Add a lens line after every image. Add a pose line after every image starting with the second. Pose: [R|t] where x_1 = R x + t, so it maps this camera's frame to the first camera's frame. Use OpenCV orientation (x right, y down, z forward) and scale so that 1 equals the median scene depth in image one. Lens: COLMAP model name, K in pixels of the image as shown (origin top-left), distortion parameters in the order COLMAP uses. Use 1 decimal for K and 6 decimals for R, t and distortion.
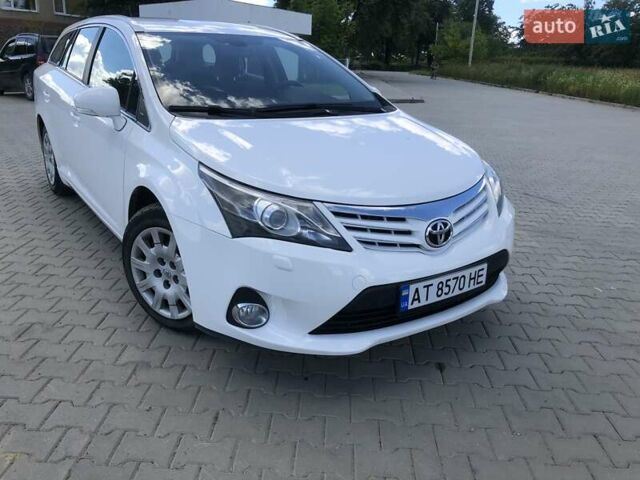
lens RADIAL K [[518.4, 0, 321.5], [0, 518.4, 238.2], [0, 0, 1]] dist [0.032929, -0.045340]
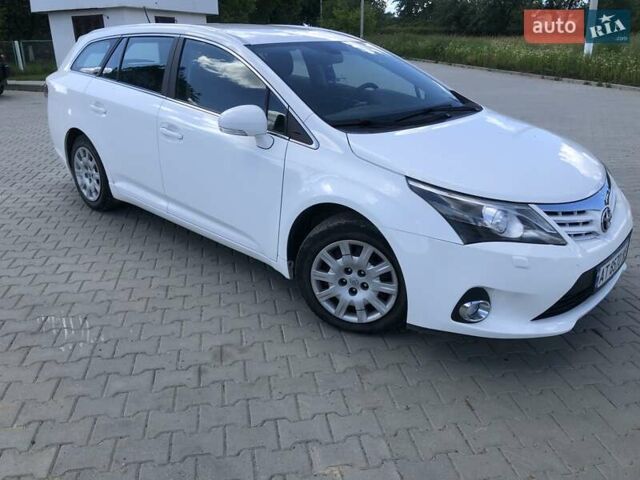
lens RADIAL K [[518.4, 0, 320.4], [0, 518.4, 235.3], [0, 0, 1]] dist [0.032929, -0.045340]
pose [[0.976511, -0.107350, 0.186824, -0.597250], [0.099748, 0.993773, 0.049655, -0.092680], [-0.190991, -0.029853, 0.981138, -0.026782]]
